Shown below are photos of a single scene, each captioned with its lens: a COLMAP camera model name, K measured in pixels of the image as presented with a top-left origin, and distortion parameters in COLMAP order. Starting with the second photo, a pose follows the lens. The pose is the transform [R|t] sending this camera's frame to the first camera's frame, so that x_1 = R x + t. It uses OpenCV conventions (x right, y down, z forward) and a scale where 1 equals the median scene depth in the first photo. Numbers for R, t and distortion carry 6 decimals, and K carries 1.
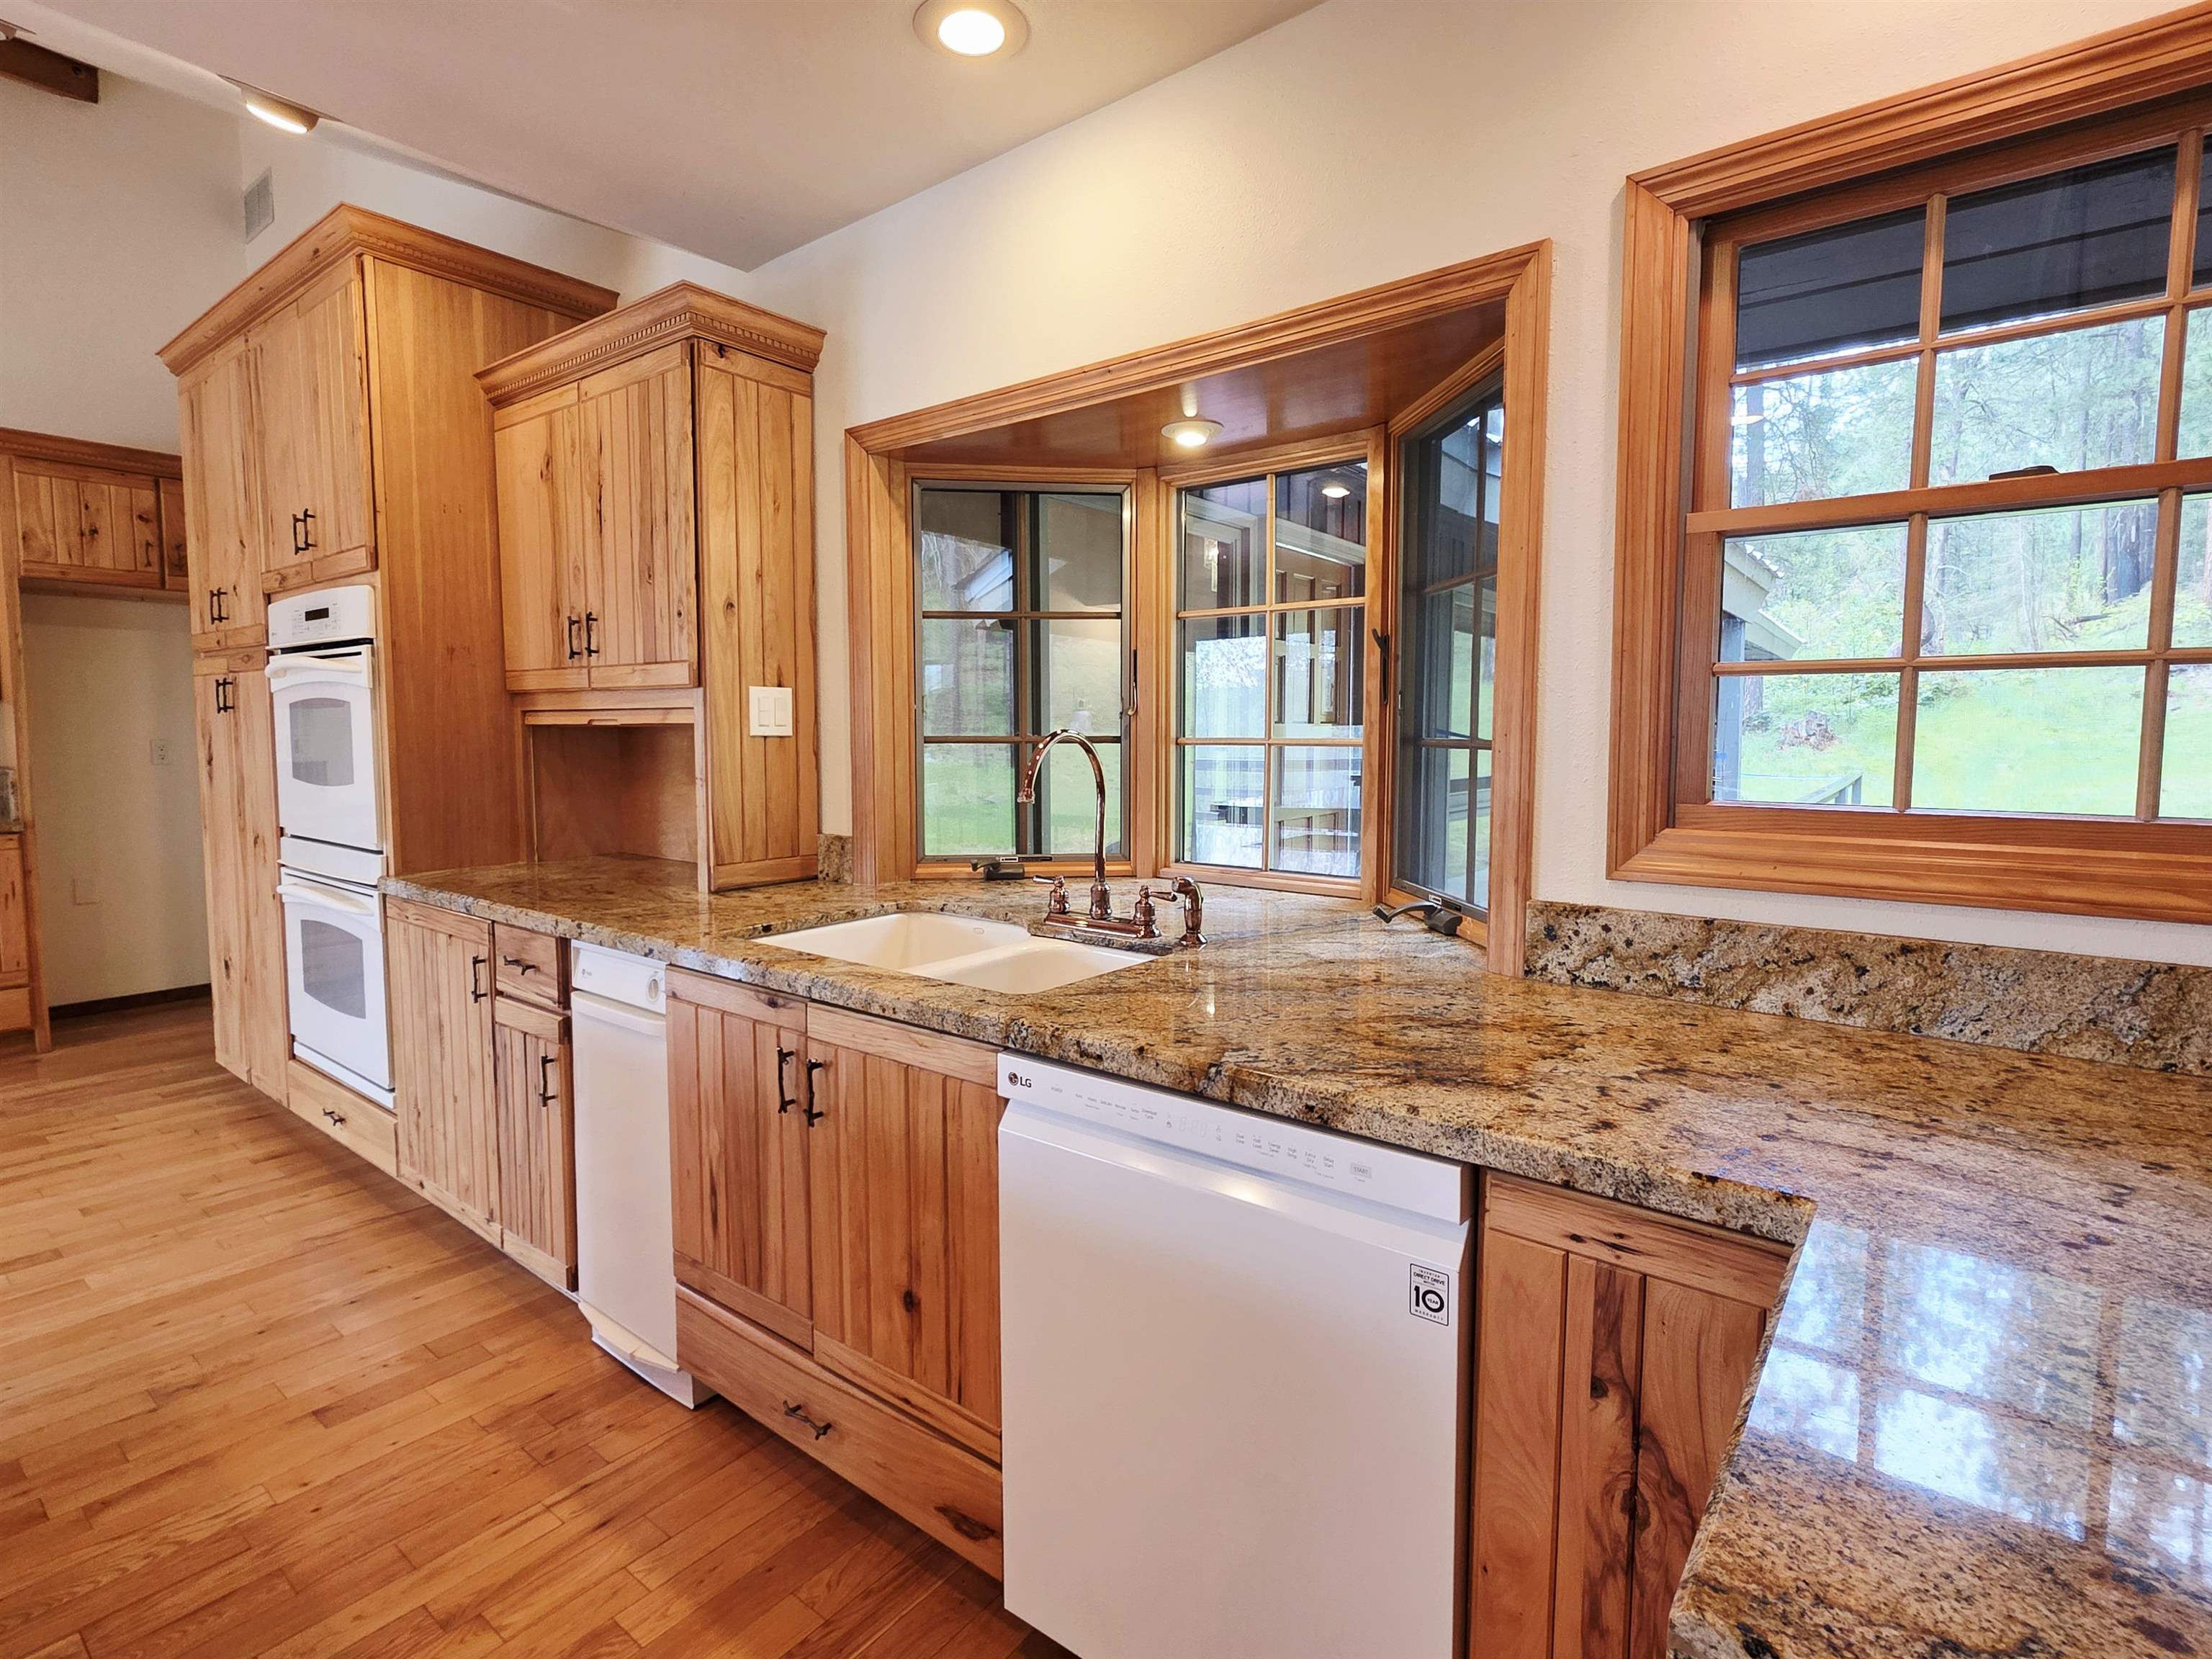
lens RADIAL K [[1080.0, 0, 1093.4], [0, 1080.0, 800.2], [0, 0, 1]] dist [0.002611, 0.000274]
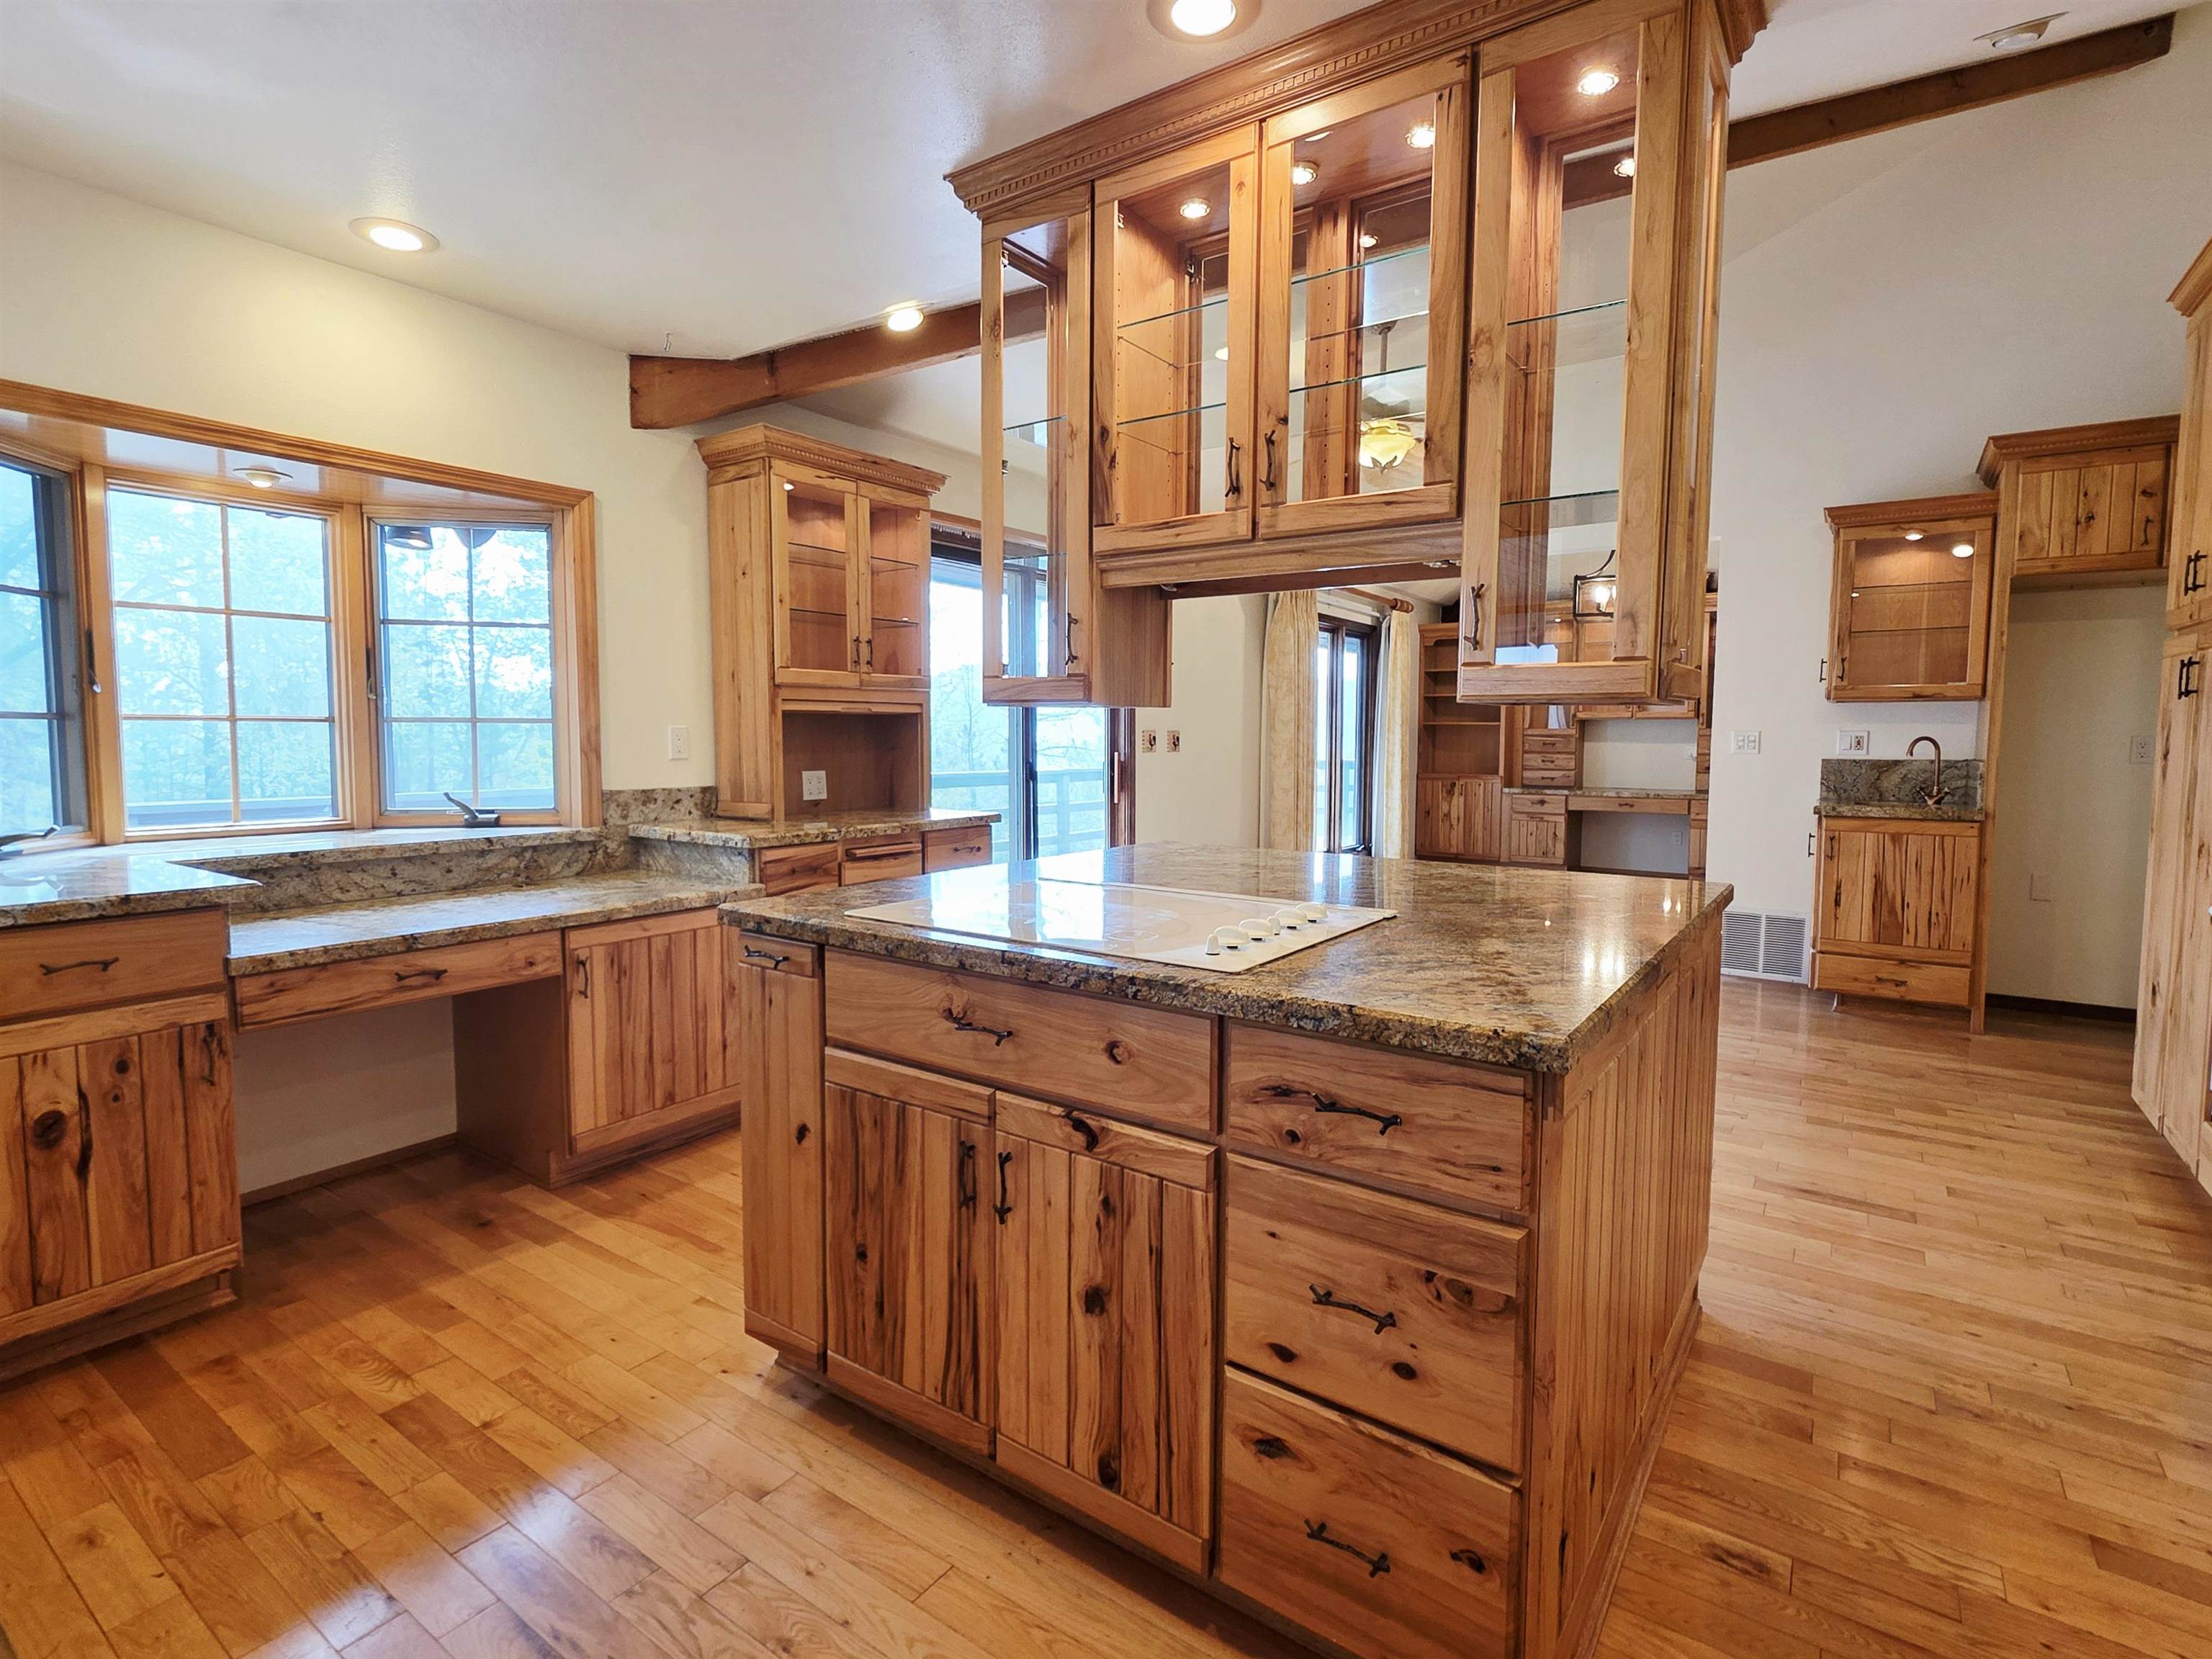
lens RADIAL K [[1080.0, 0, 1098.7], [0, 1080.0, 806.3], [0, 0, 1]] dist [0.002611, 0.000274]
pose [[0.050180, 0.065968, -0.996559, 0.011281], [-0.070585, 0.995555, 0.062347, 0.010637], [0.996243, 0.067213, 0.054614, 0.097508]]
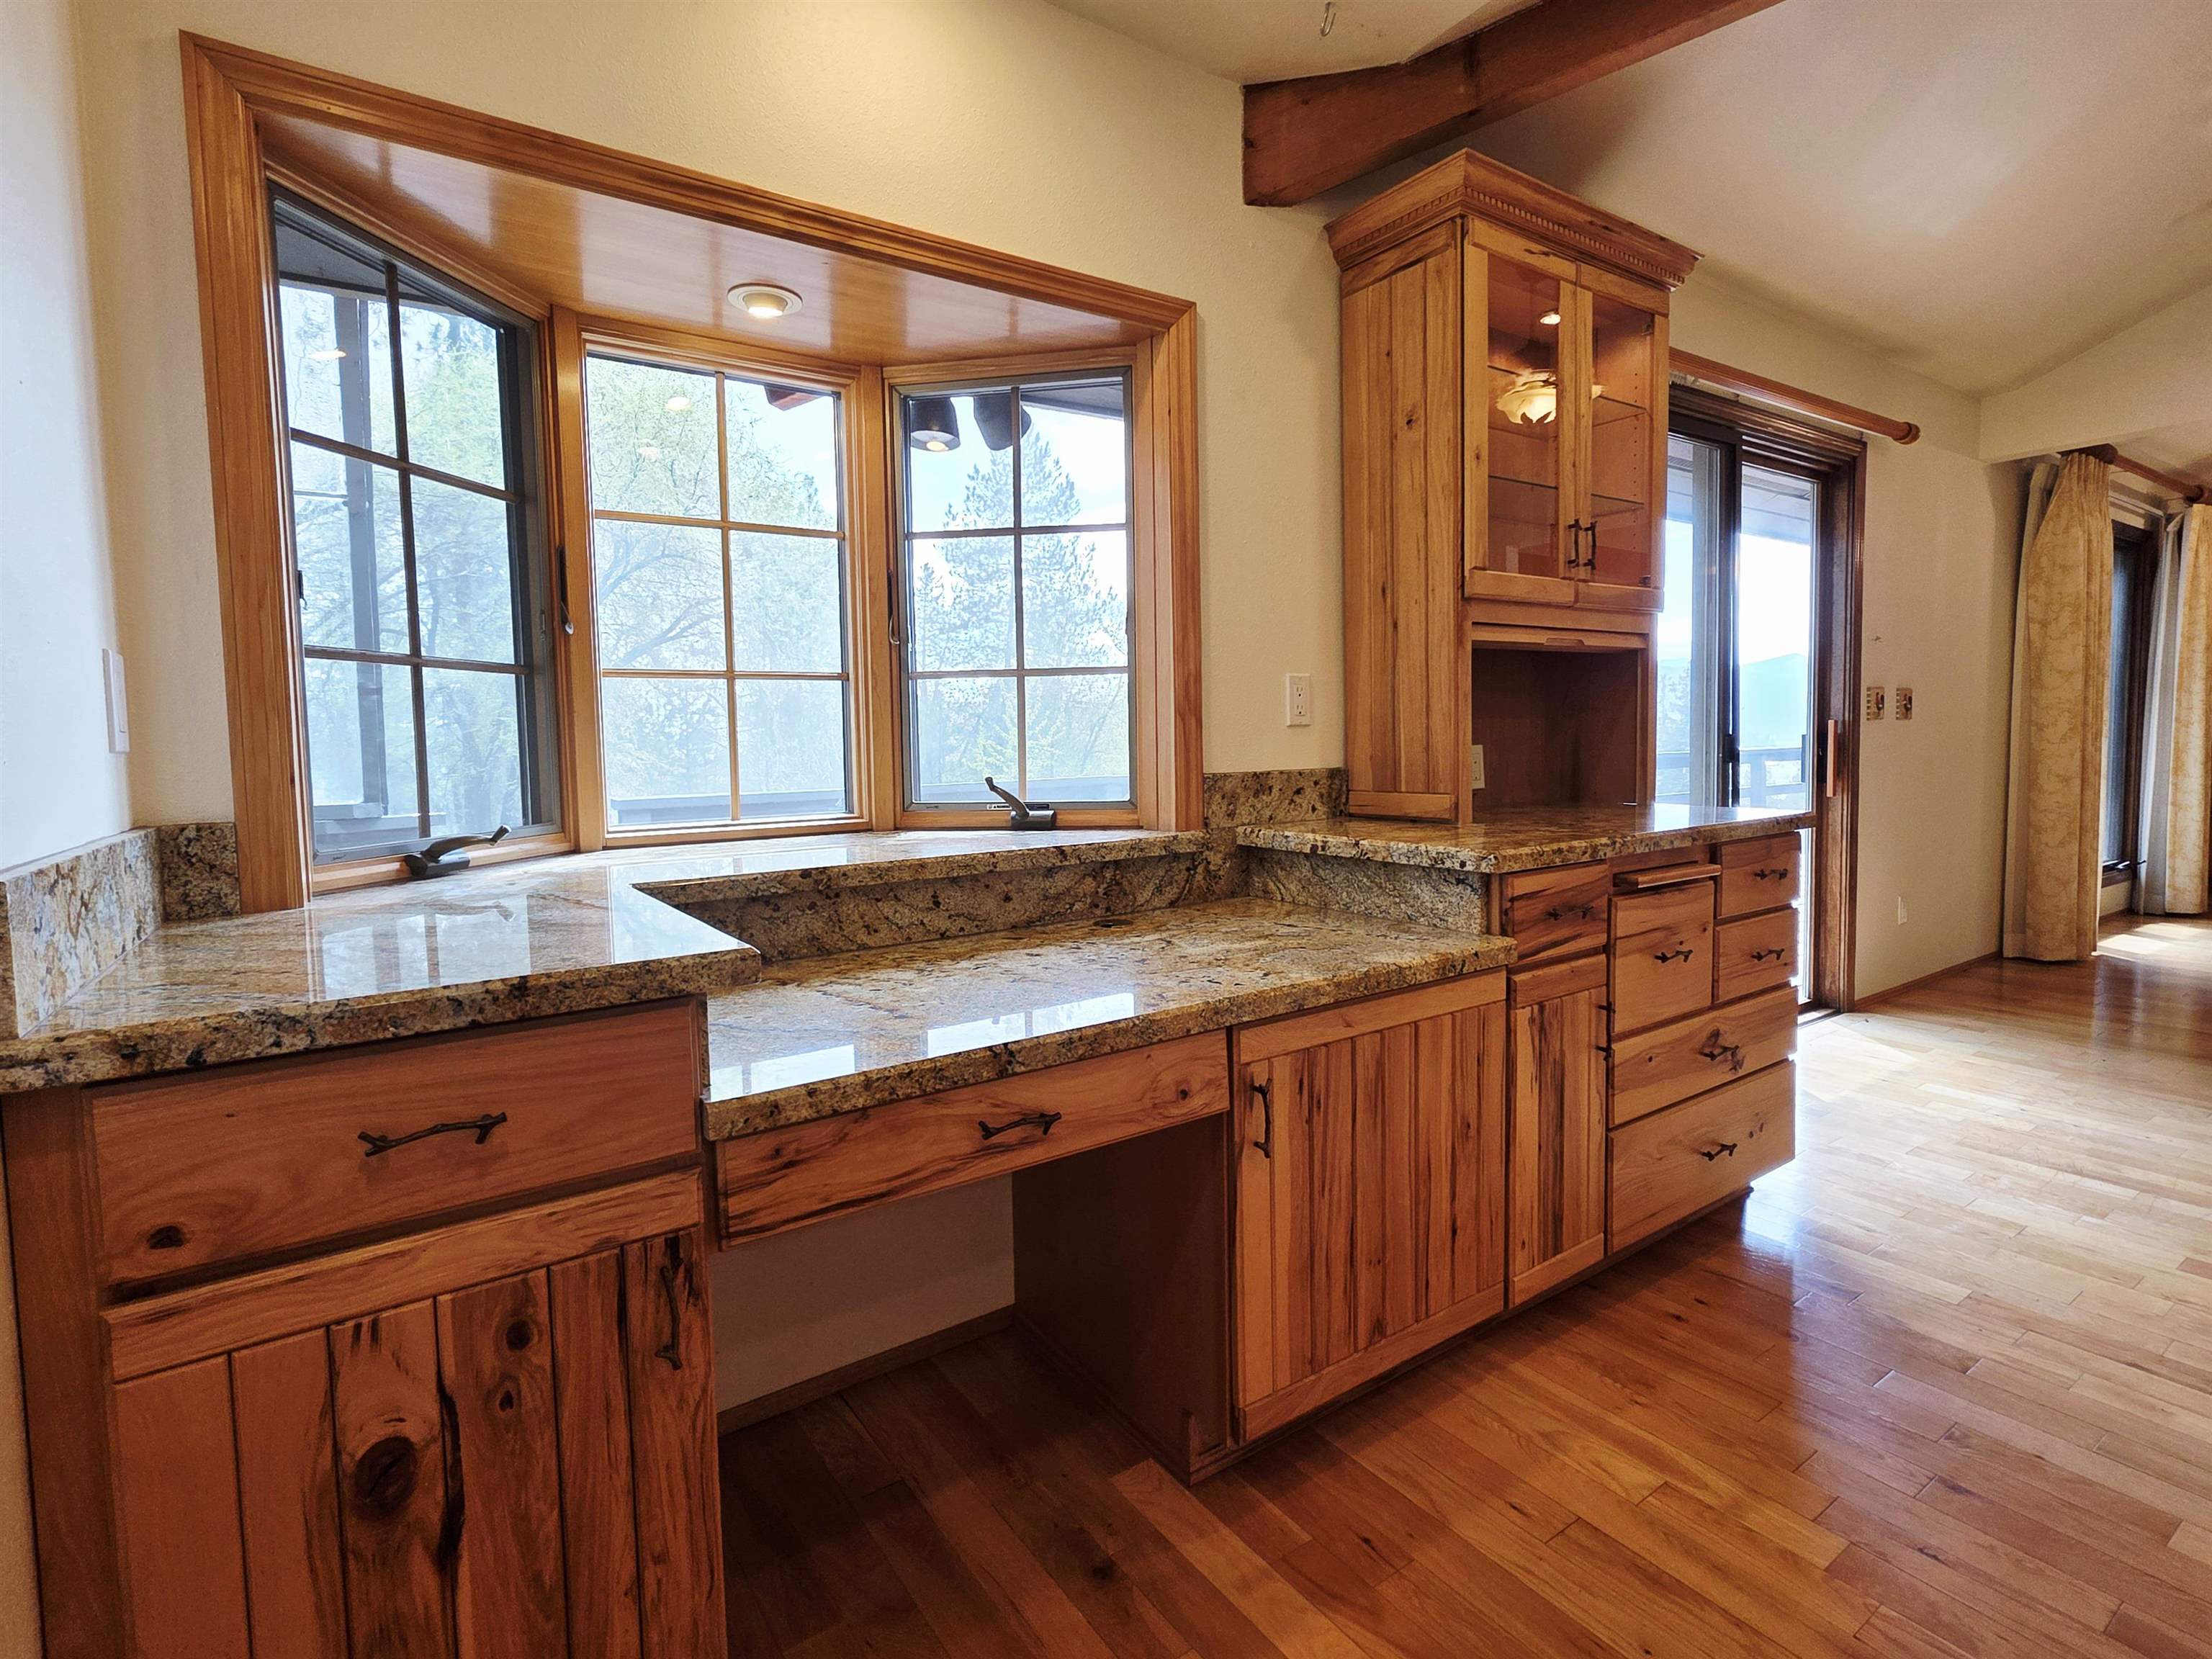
lens RADIAL K [[1080.0, 0, 1102.8], [0, 1080.0, 806.7], [0, 0, 1]] dist [0.002611, 0.000274]
pose [[-0.301863, 0.068457, -0.950890, -0.372214], [-0.045655, 0.995236, 0.086143, 0.056983], [0.952257, 0.069416, -0.297300, -0.165323]]
